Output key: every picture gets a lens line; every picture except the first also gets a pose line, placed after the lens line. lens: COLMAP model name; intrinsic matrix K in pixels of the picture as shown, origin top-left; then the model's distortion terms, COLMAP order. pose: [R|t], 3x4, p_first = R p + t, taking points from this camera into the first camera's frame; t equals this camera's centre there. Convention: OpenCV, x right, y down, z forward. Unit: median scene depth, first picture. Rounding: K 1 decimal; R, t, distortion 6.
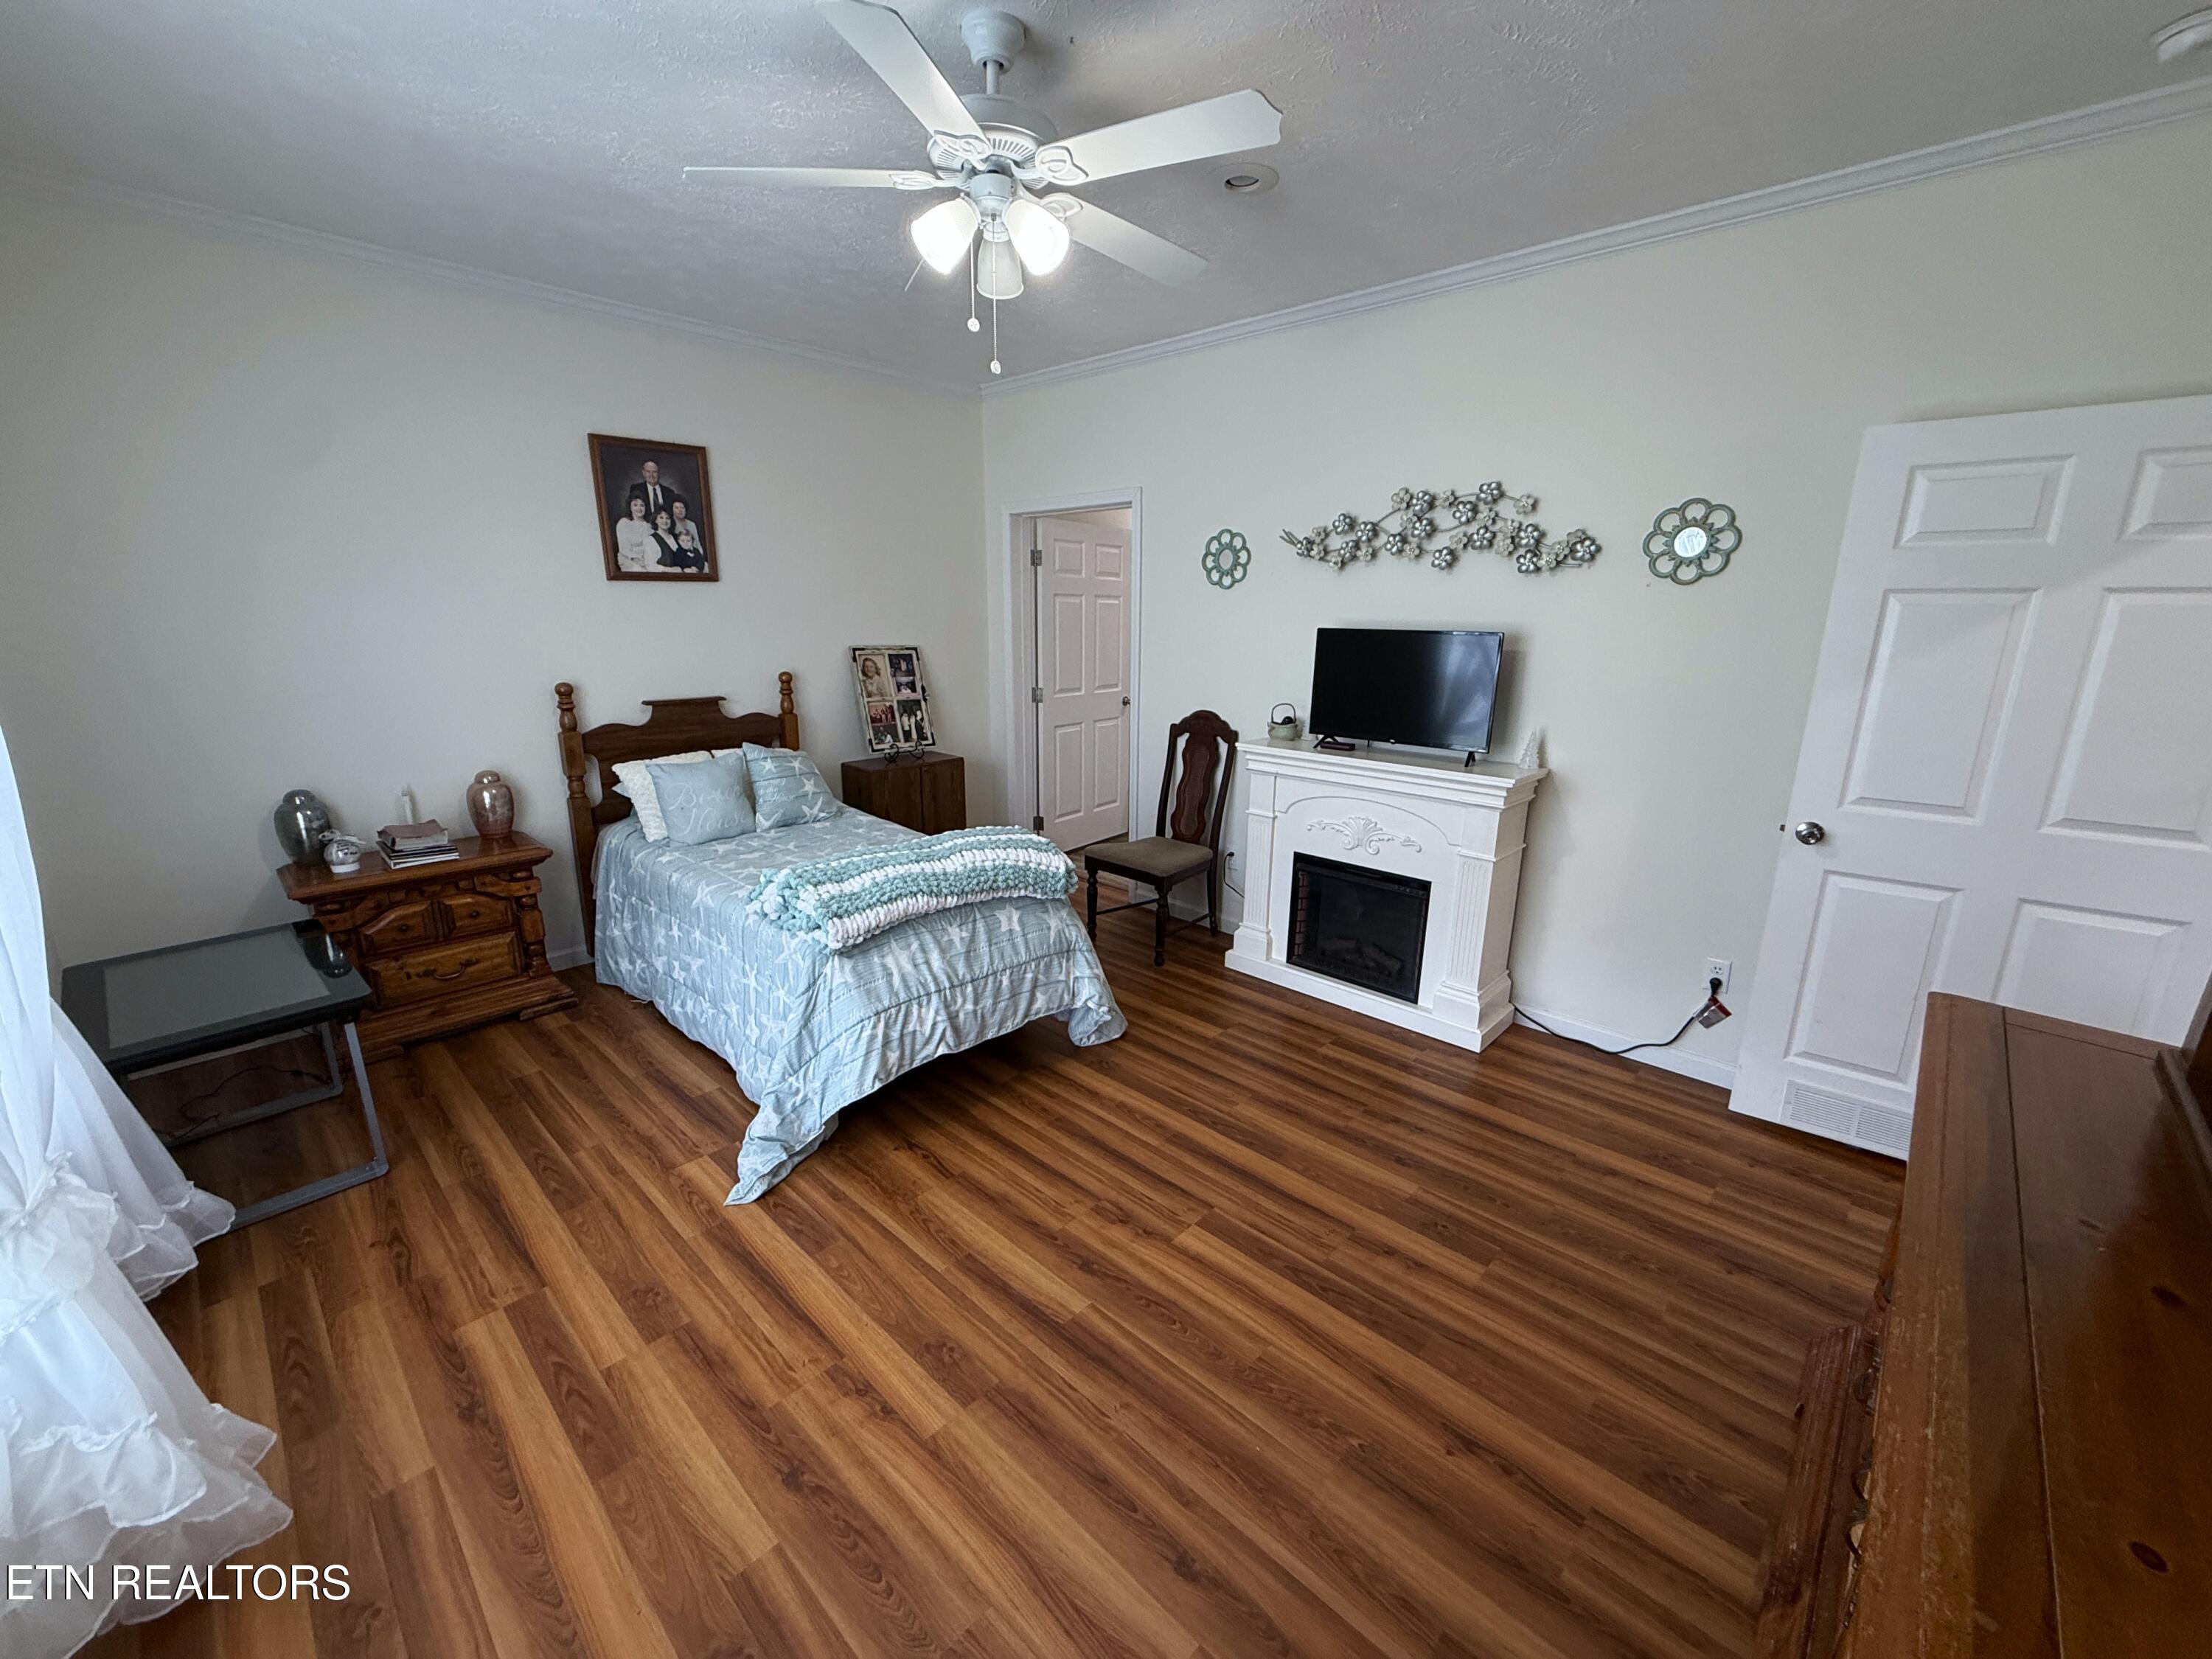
lens RADIAL K [[888.4, 0, 1106.0], [0, 888.4, 829.5], [0, 0, 1]] dist [-0.000785, -0.000136]
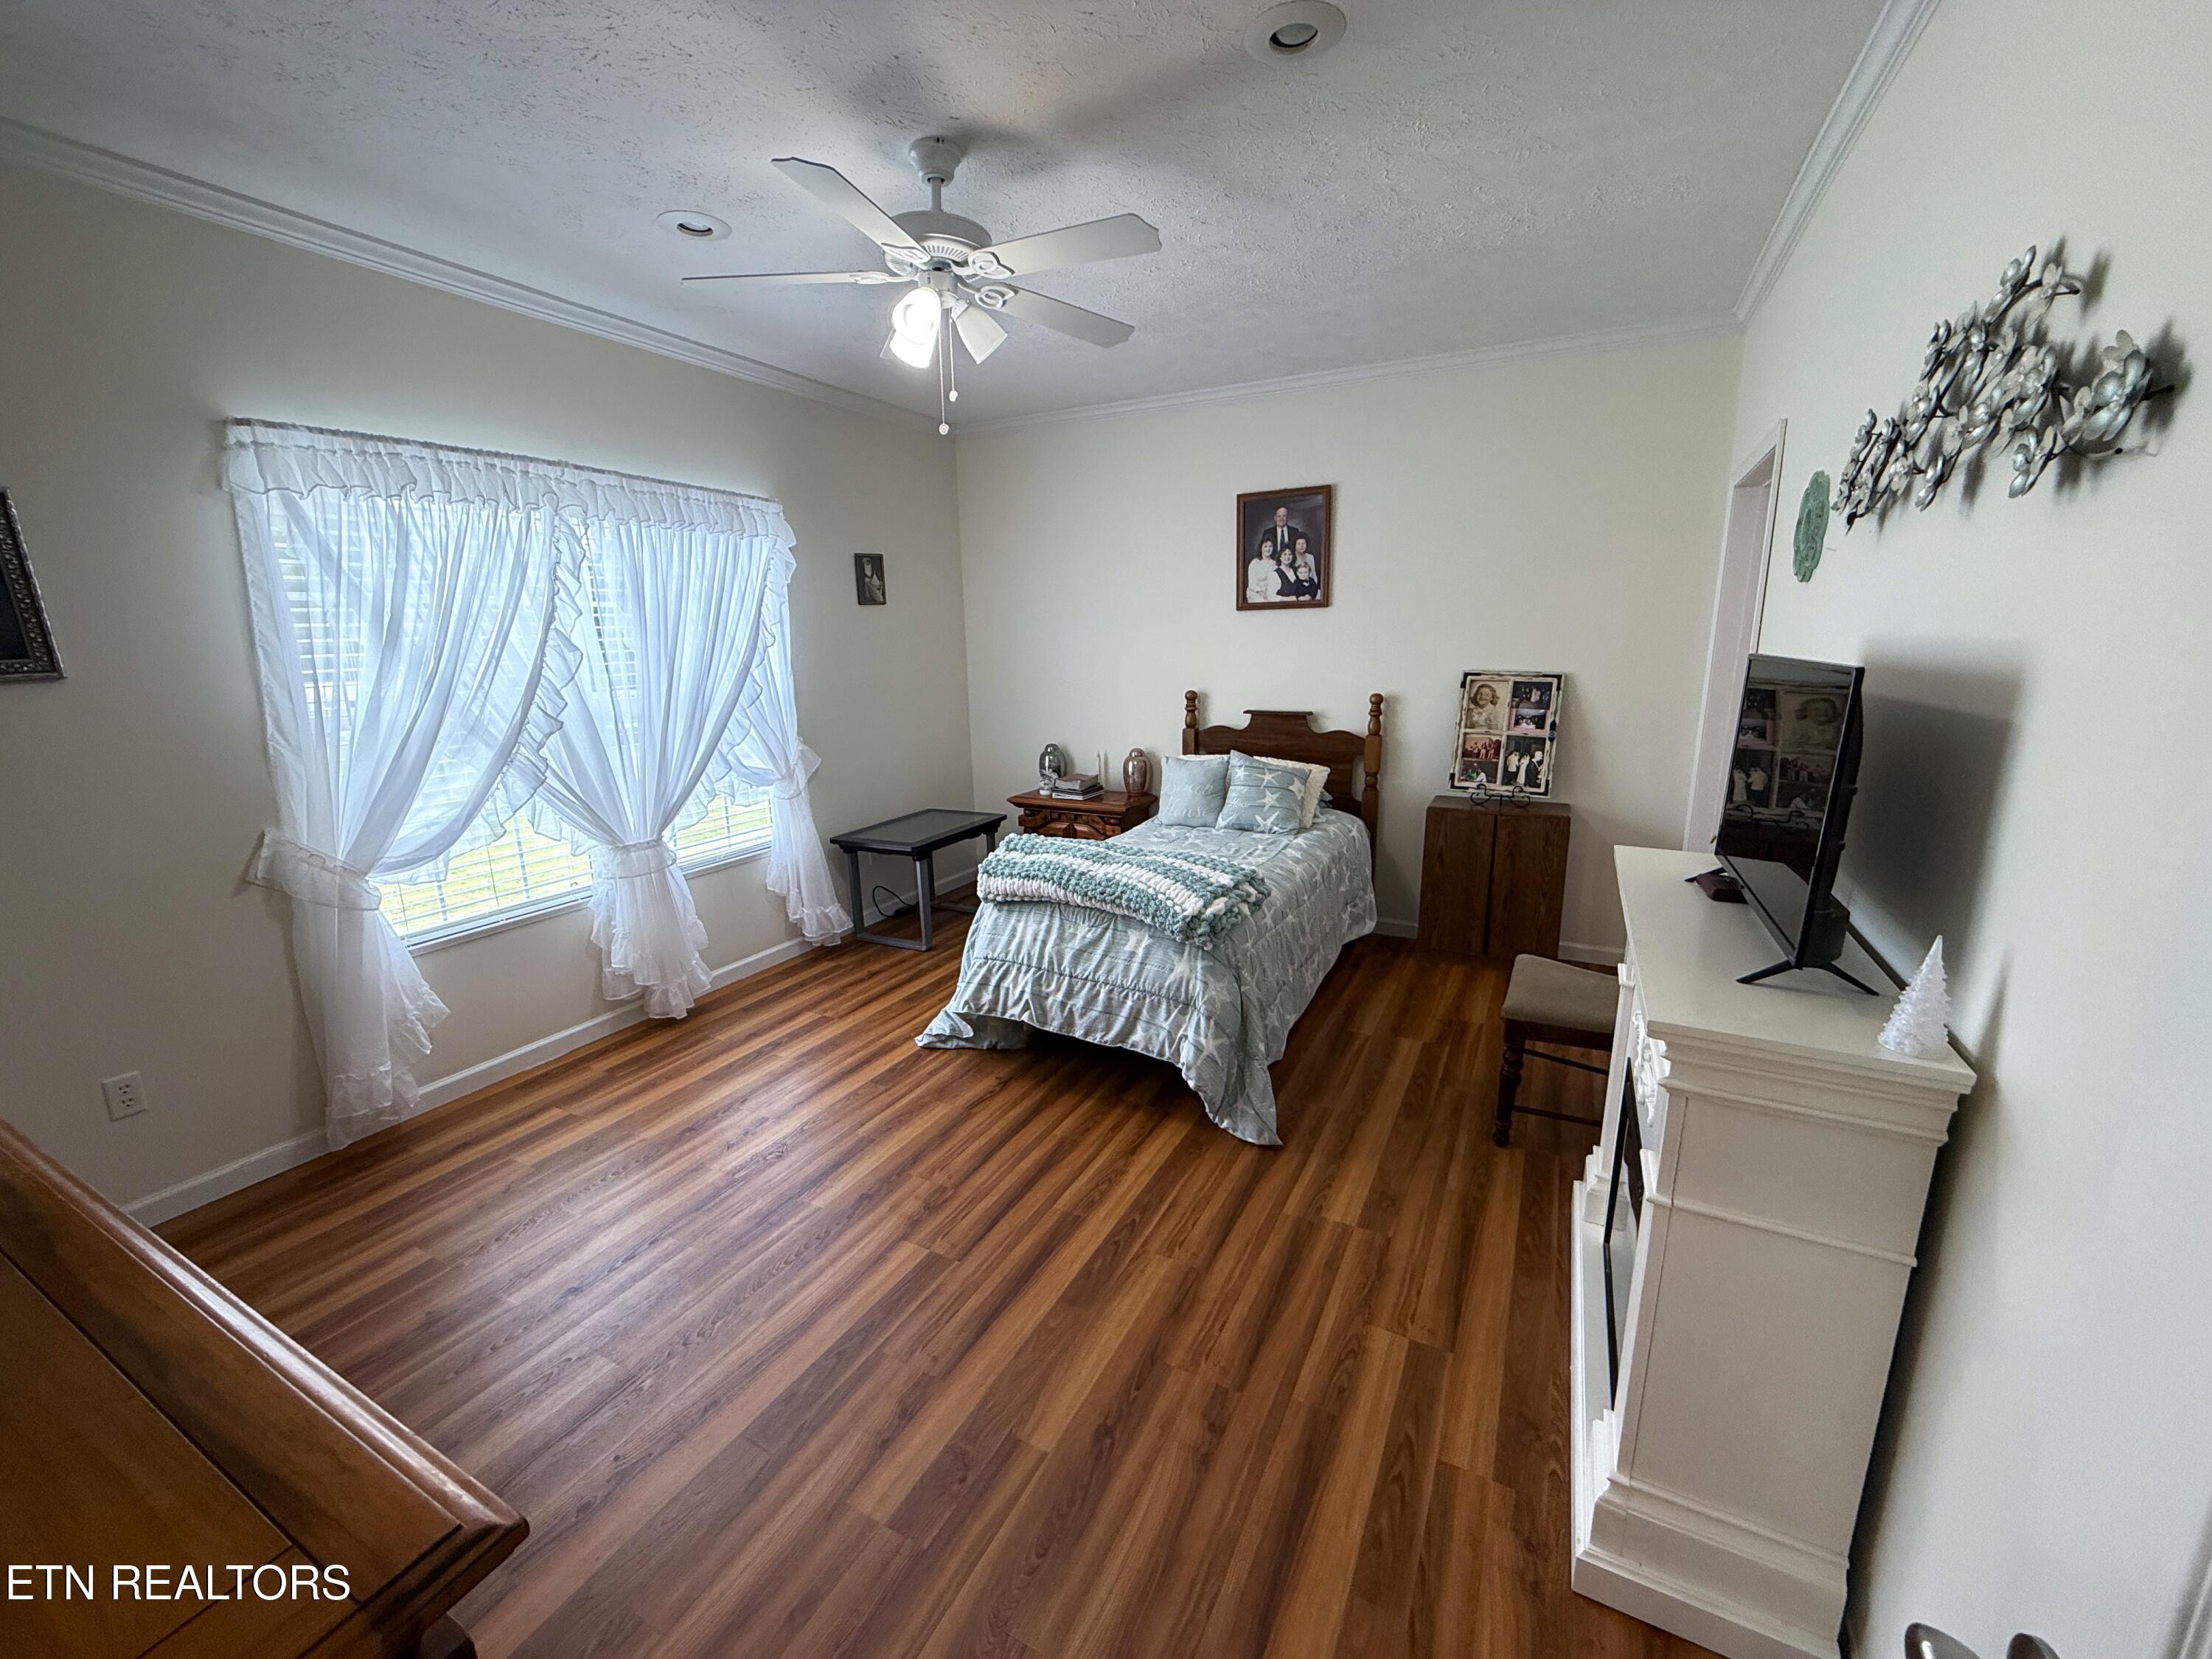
lens RADIAL K [[888.4, 0, 1106.0], [0, 888.4, 829.5], [0, 0, 1]] dist [-0.000785, -0.000136]
pose [[0.274077, 0.194626, -0.941808, 0.723596], [-0.219306, 0.966154, 0.135837, -0.134398], [0.936369, 0.169315, 0.307484, 0.589733]]
